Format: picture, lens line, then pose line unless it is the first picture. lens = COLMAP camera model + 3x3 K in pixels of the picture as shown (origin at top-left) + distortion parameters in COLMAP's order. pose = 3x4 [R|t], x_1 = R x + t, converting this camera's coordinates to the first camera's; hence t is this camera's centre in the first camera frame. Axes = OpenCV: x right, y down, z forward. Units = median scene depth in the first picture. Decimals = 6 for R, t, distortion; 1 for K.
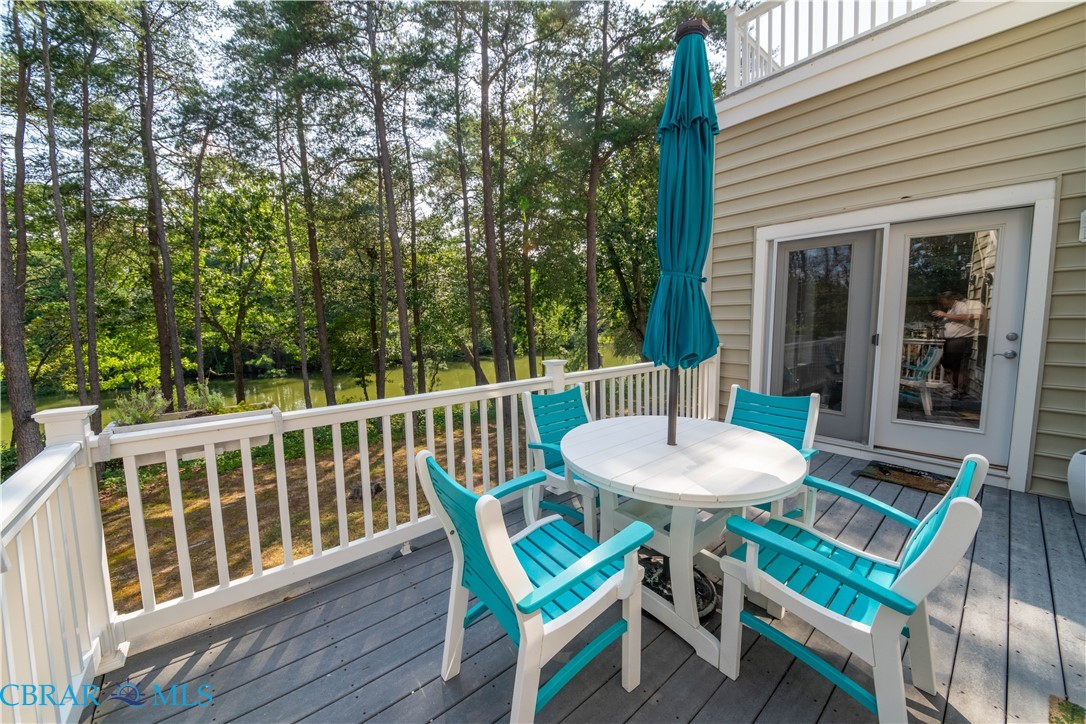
lens RADIAL K [[398.7, 0, 543.0], [0, 398.7, 362.0], [0, 0, 1]] dist [-0.001524, -0.000110]
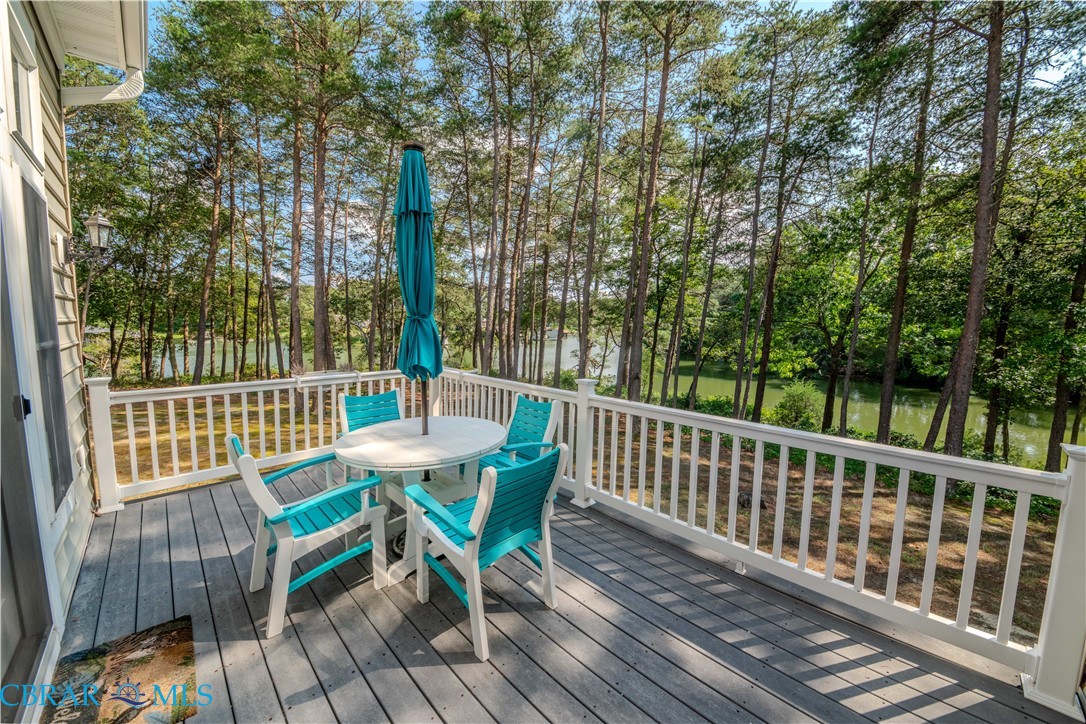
lens RADIAL K [[398.7, 0, 543.0], [0, 398.7, 362.0], [0, 0, 1]] dist [-0.001524, -0.000110]
pose [[0.074402, 0.108308, -0.991329, 0.426711], [-0.110693, 0.988838, 0.099728, -0.056507], [0.991066, 0.102313, 0.085560, 0.316812]]
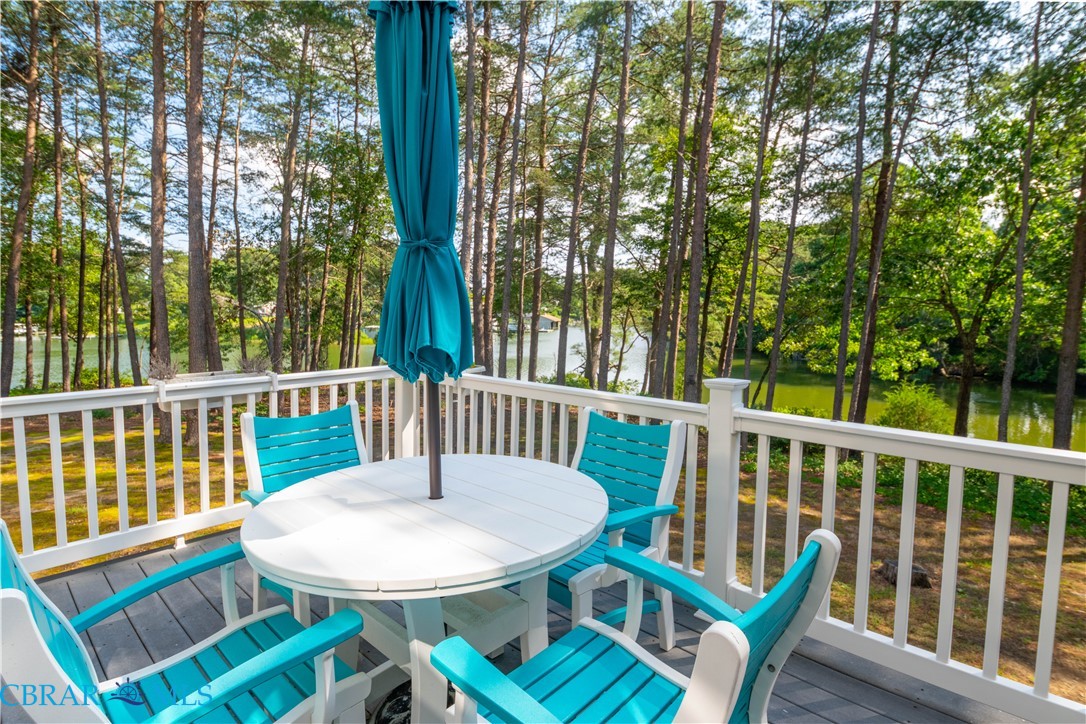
lens RADIAL K [[566.0, 0, 543.0], [0, 566.0, 362.0], [0, 0, 1]] dist [0.004876, -0.001398]
pose [[0.112879, 0.104860, -0.988060, 0.310898], [-0.103782, 0.990221, 0.093233, -0.029787], [0.988174, 0.092019, 0.122658, 0.261137]]
